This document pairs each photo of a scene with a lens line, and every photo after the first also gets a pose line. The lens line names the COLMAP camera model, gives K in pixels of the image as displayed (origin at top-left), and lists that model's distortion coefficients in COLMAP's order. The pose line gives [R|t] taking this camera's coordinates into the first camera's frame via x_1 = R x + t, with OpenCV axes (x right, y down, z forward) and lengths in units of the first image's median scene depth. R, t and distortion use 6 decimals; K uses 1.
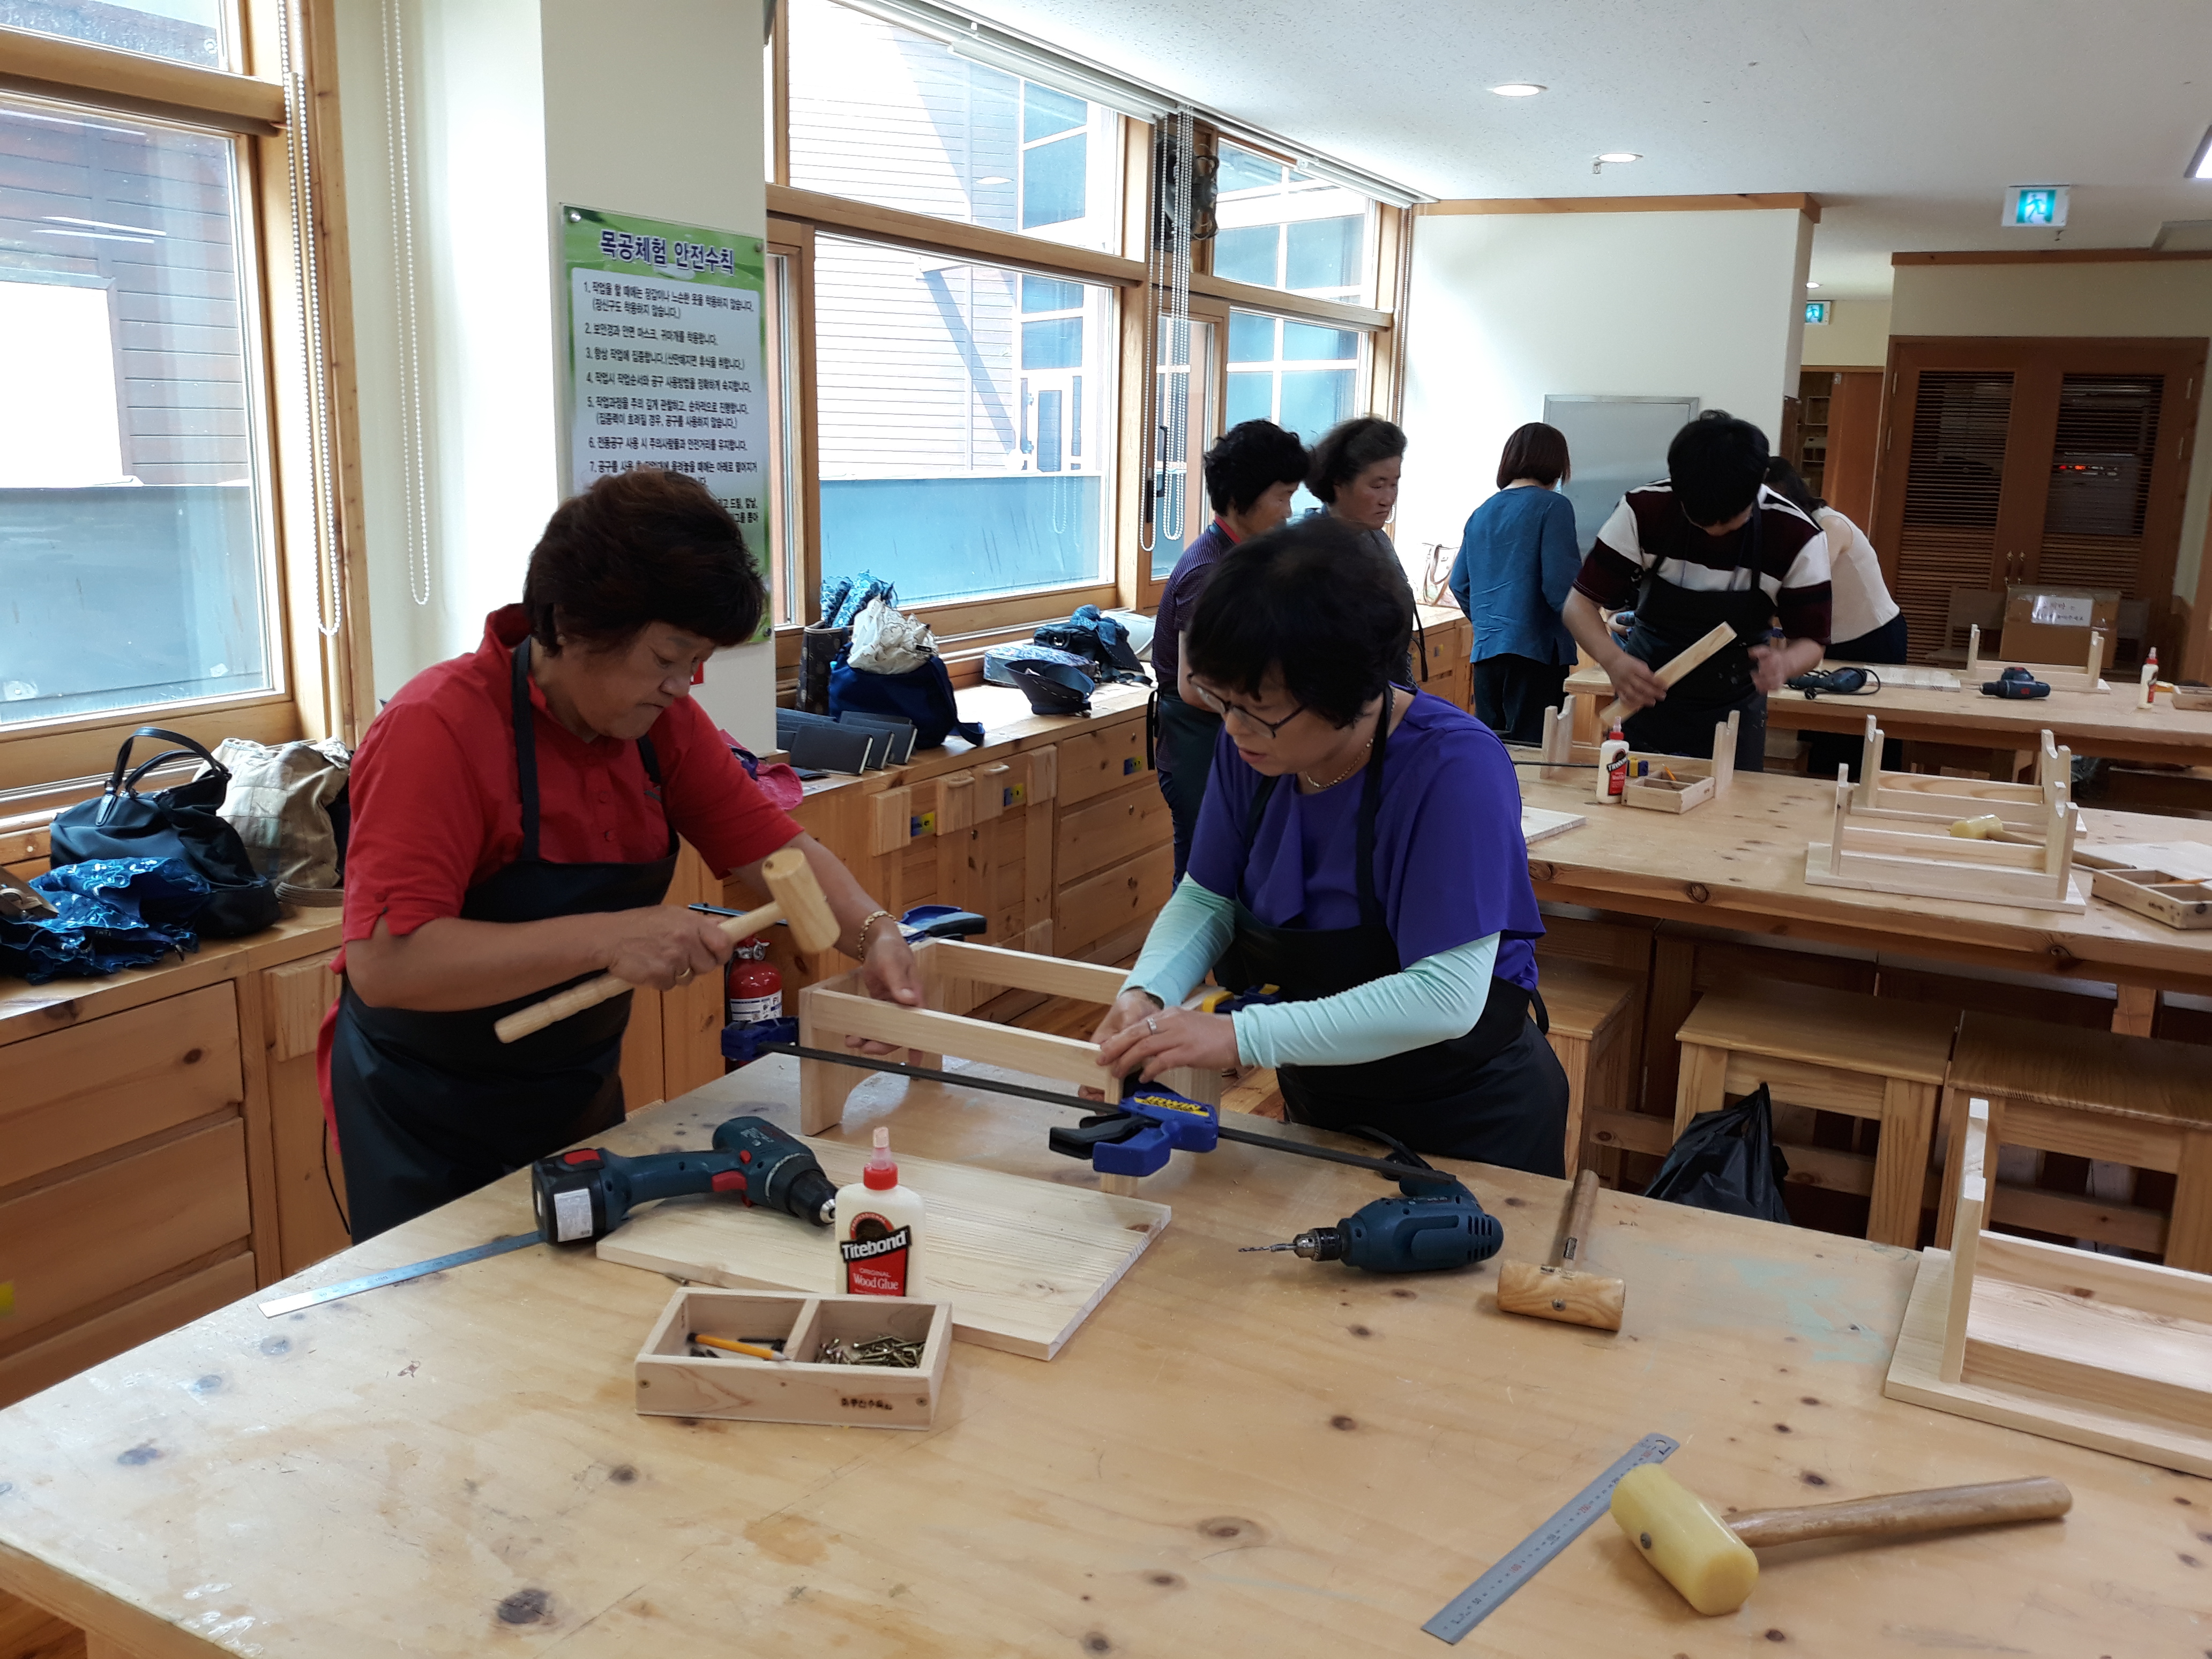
lens RADIAL K [[1858.7, 0, 1106.0], [0, 1858.7, 829.5], [0, 0, 1]] dist [0.006043, -0.099006]
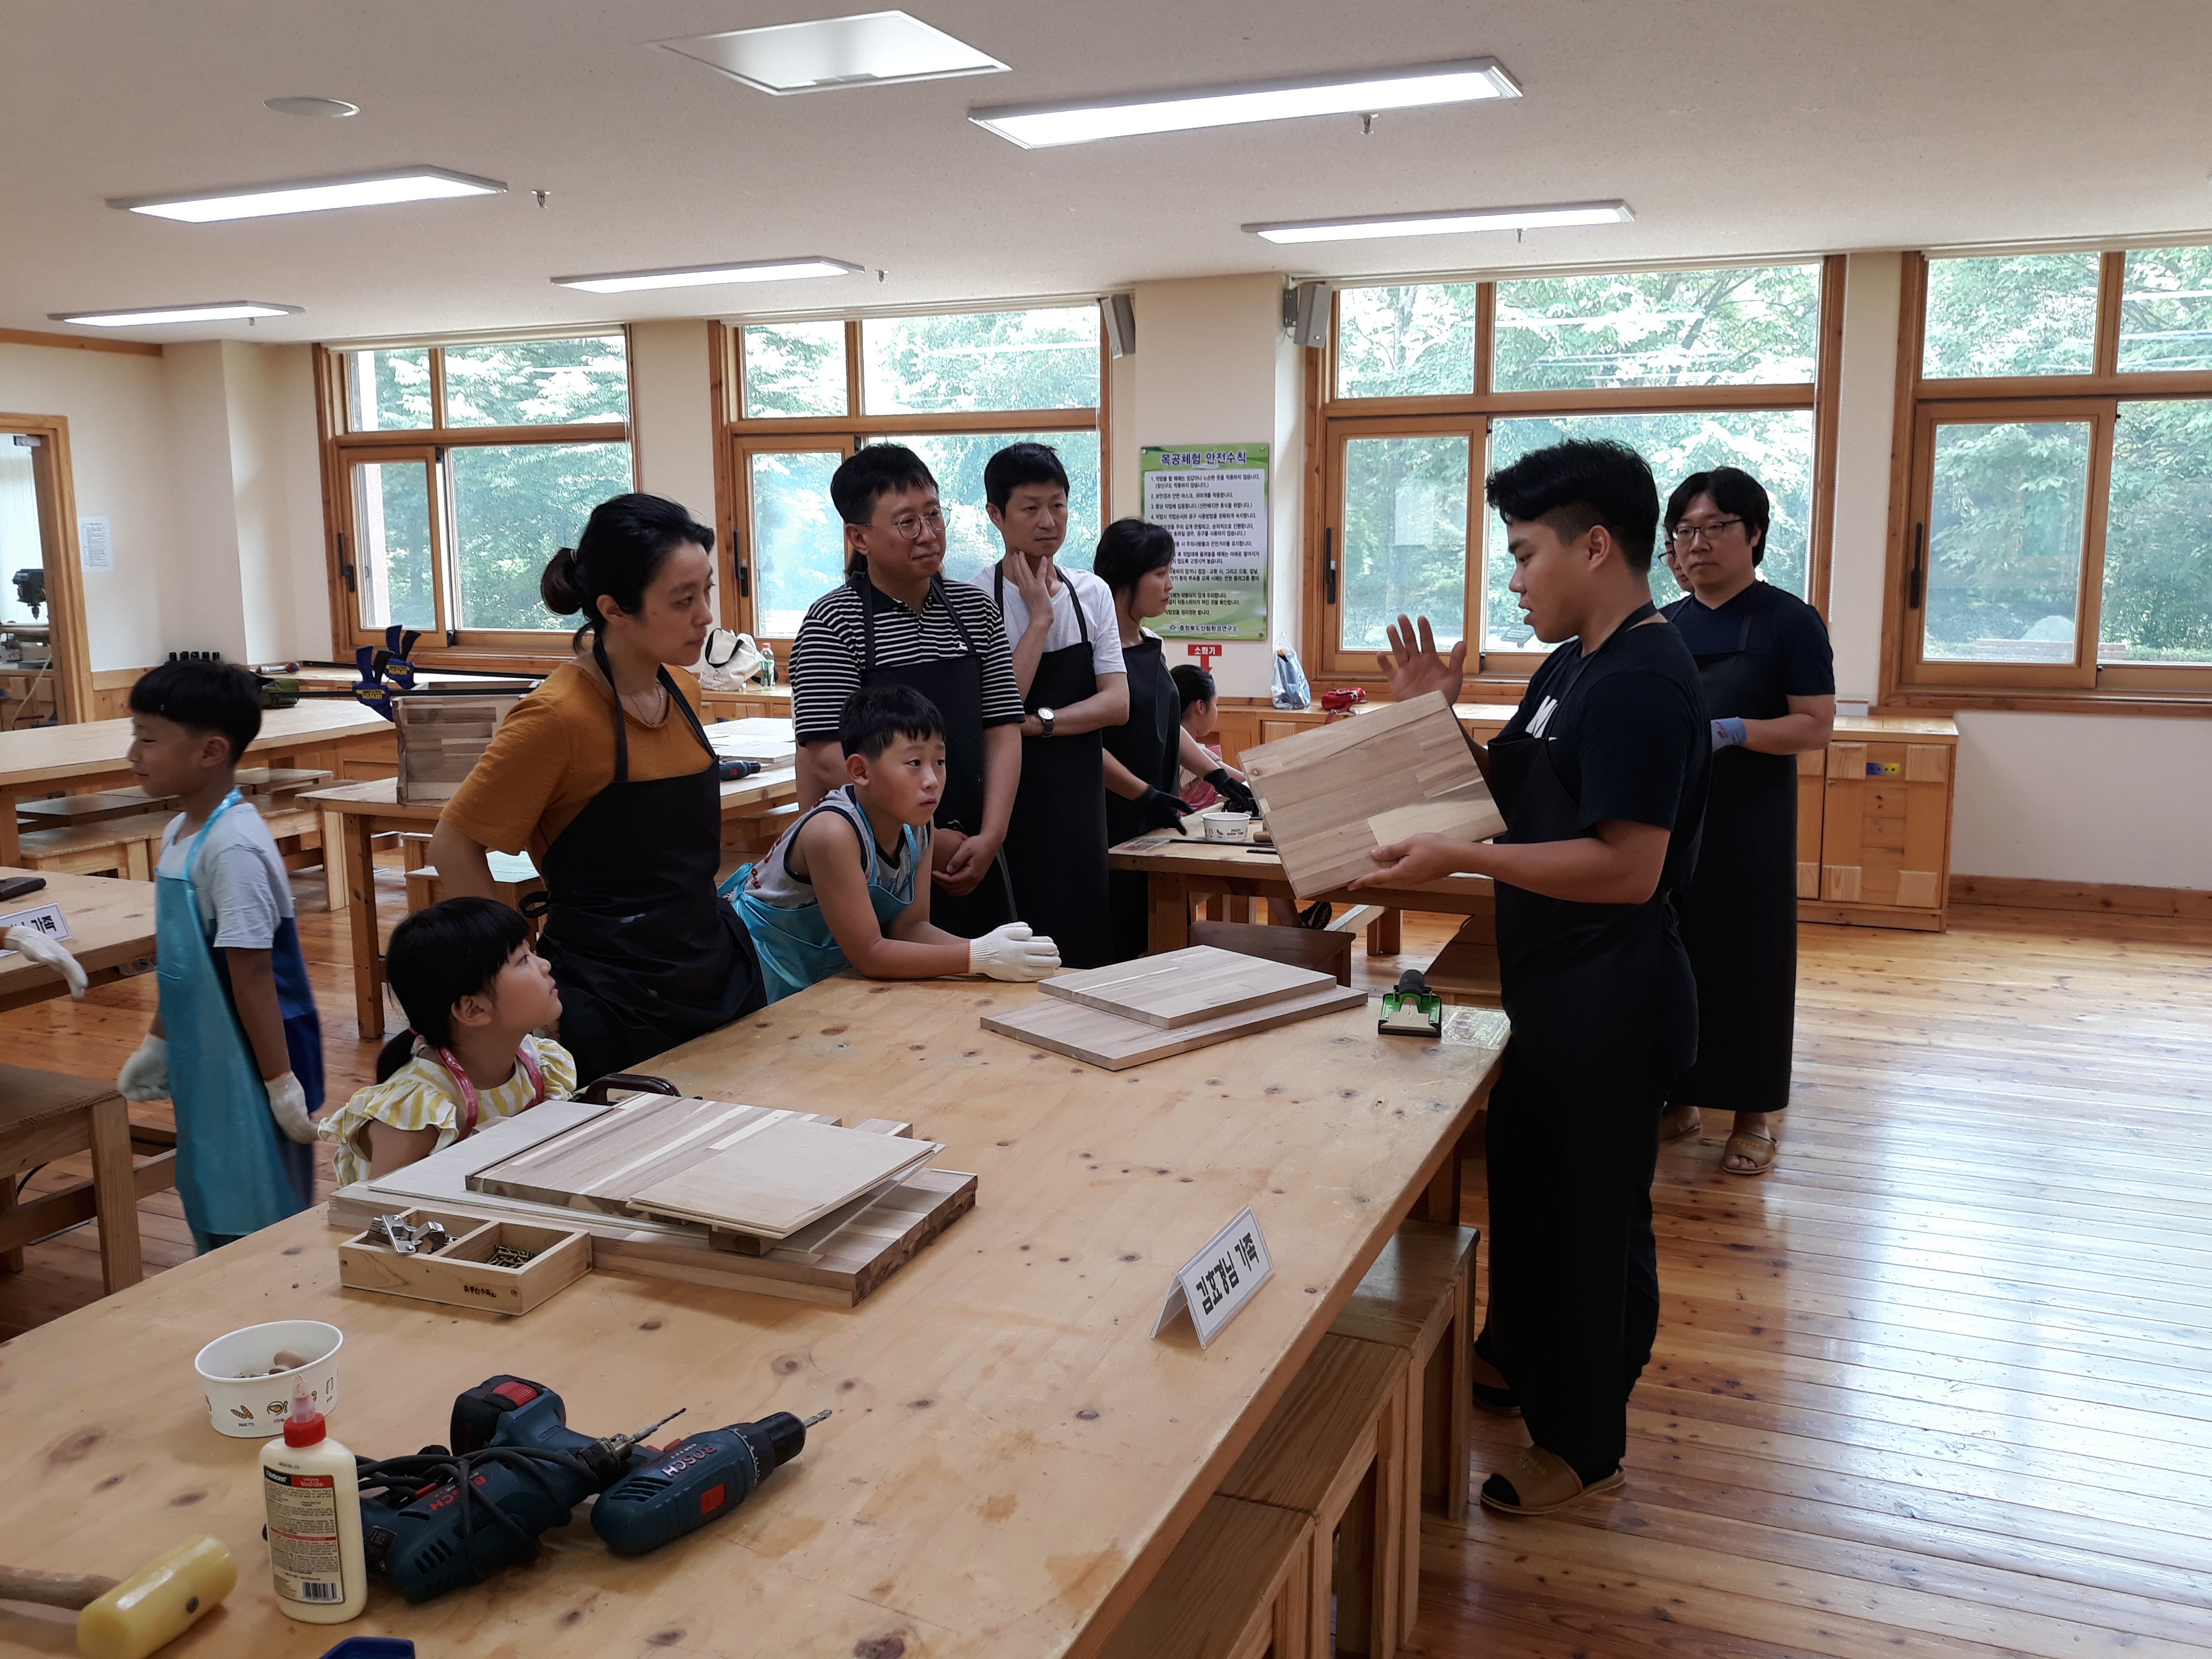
lens RADIAL K [[1827.3, 0, 1103.5], [0, 1827.3, 821.3], [0, 0, 1]] dist [0.138743, -0.358978]
pose [[0.078751, 0.144421, -0.986378, 1.981598], [-0.185007, 0.974380, 0.127894, -0.144460], [0.979577, 0.172415, 0.103452, 0.723232]]
